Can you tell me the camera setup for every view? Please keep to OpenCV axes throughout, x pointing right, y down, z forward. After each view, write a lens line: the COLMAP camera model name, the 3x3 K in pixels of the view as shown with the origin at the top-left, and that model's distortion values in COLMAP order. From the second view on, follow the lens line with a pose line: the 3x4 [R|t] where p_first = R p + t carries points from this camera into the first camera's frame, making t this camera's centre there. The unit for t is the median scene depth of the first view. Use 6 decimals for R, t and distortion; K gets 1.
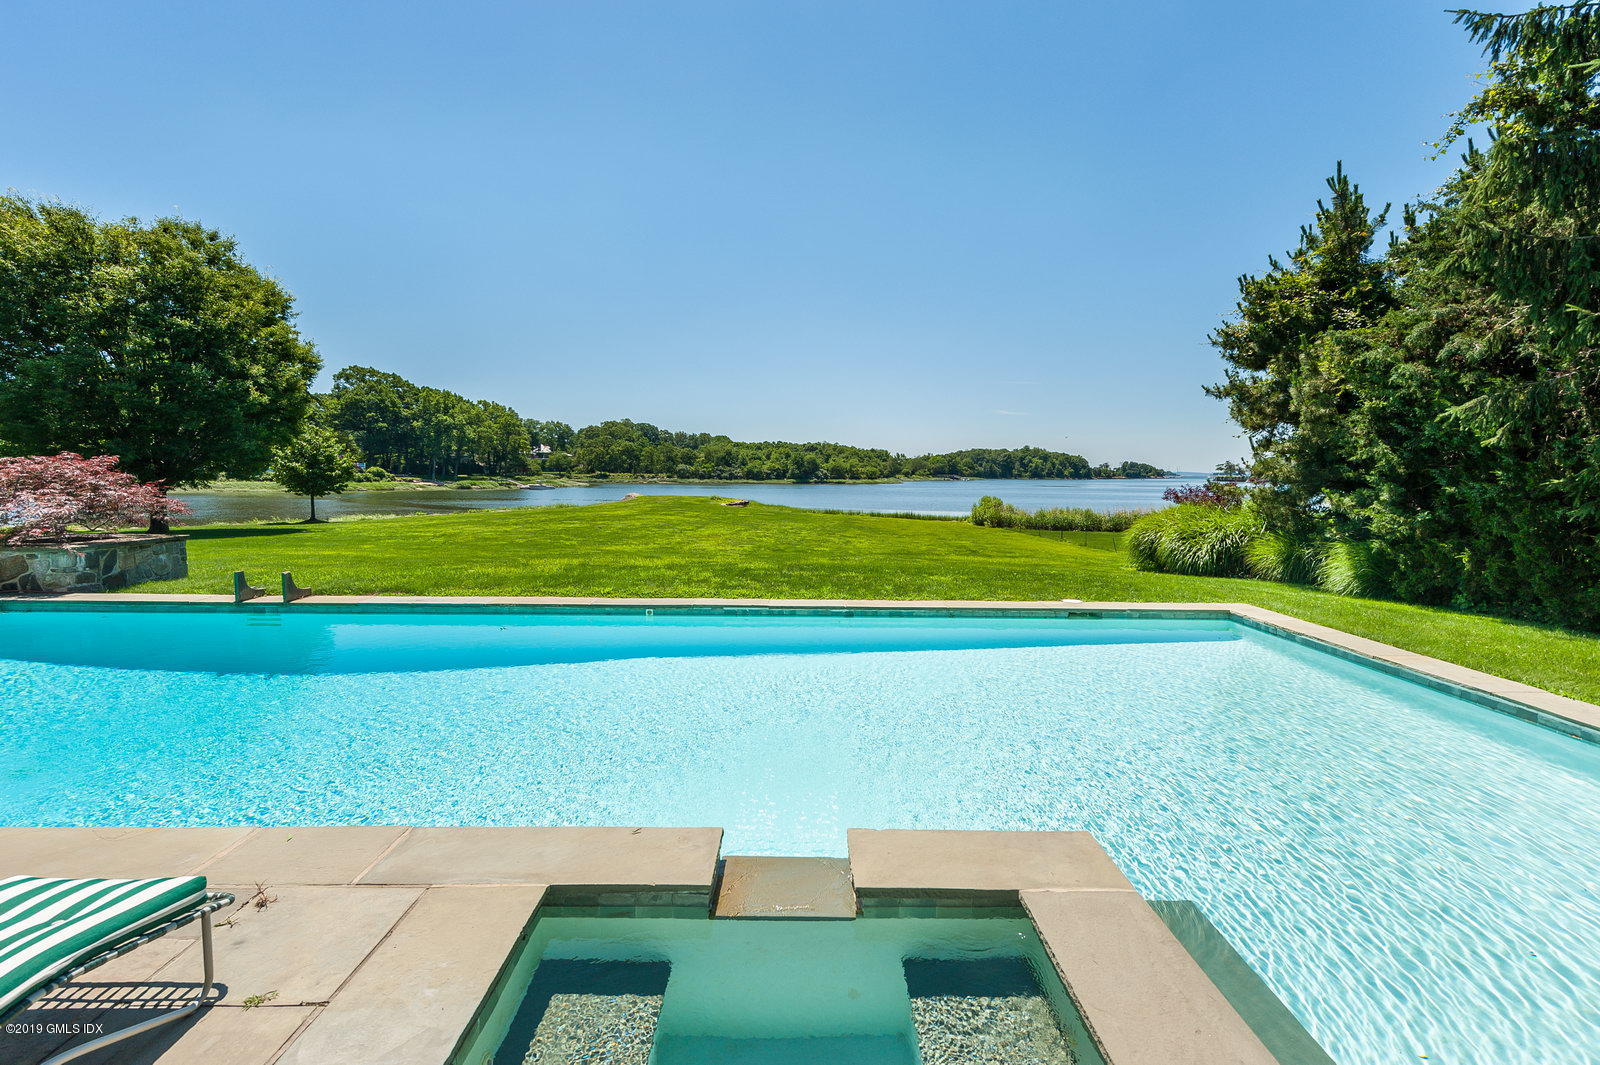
lens RADIAL K [[715.1, 0, 800.0], [0, 715.1, 532.5], [0, 0, 1]] dist [0.005918, -0.000504]
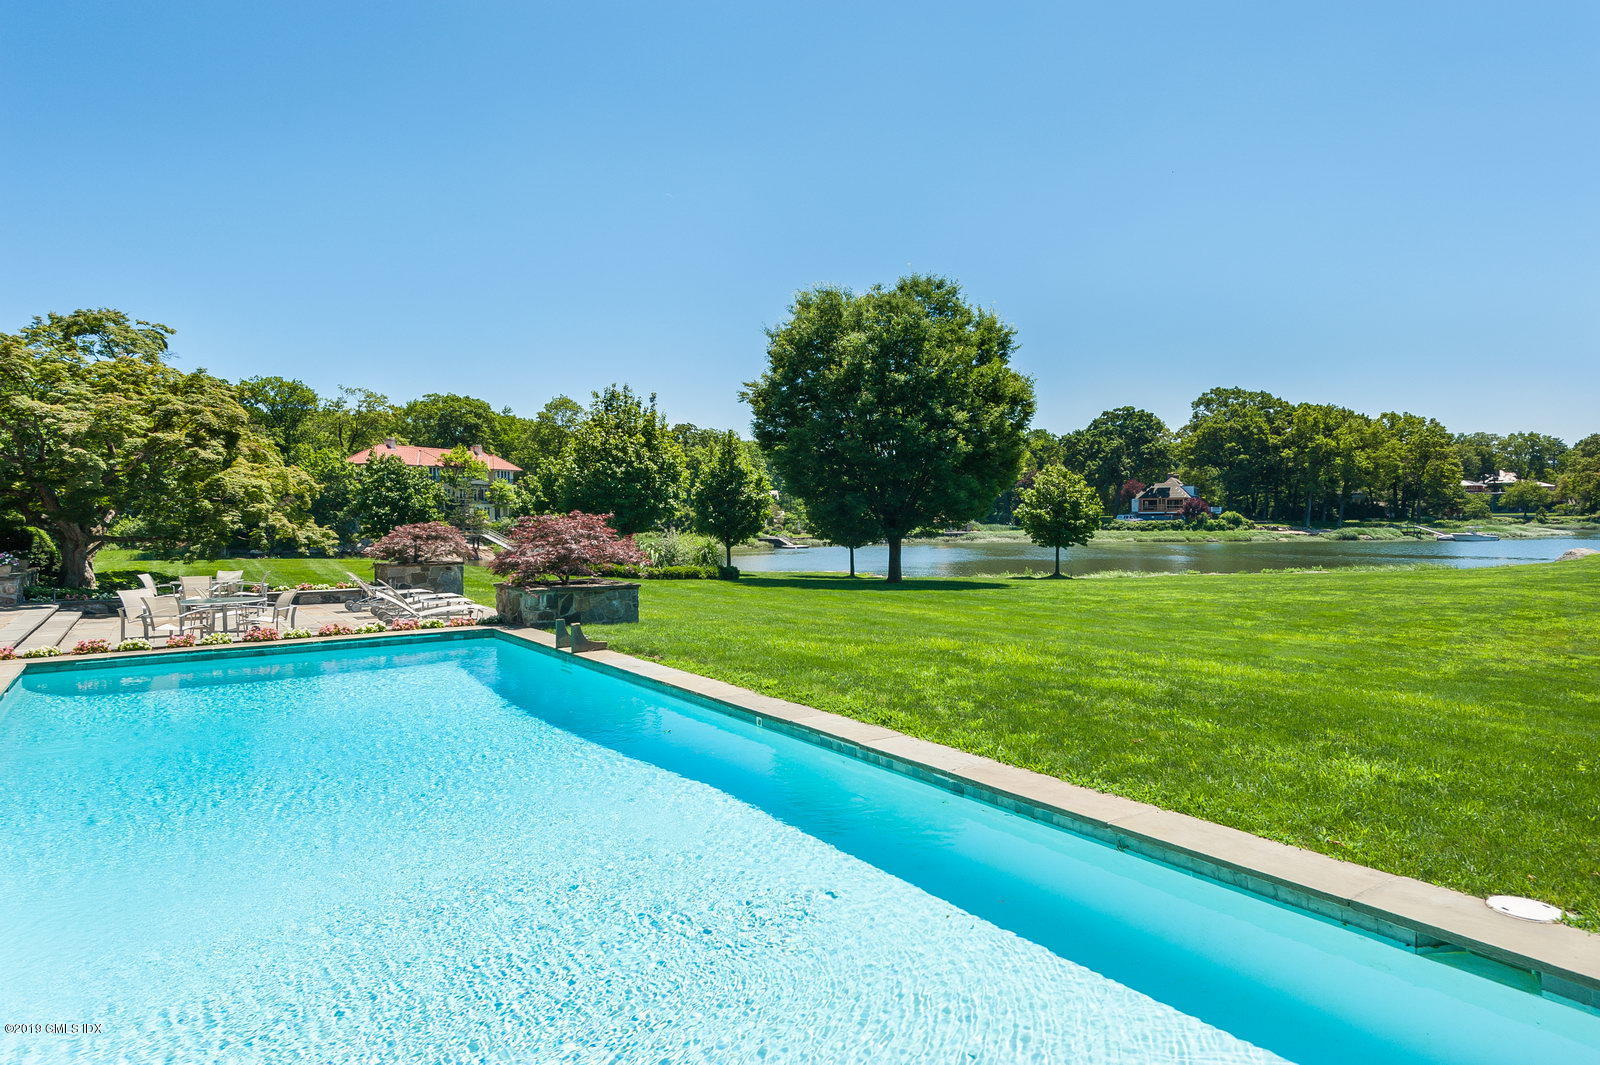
lens RADIAL K [[945.3, 0, 774.9], [0, 945.3, 521.7], [0, 0, 1]] dist [0.021206, -0.000492]
pose [[0.543716, -0.011167, -0.839195, 0.138631], [-0.055212, 0.997270, -0.049042, -0.009522], [0.837451, 0.072999, 0.541615, 0.117444]]
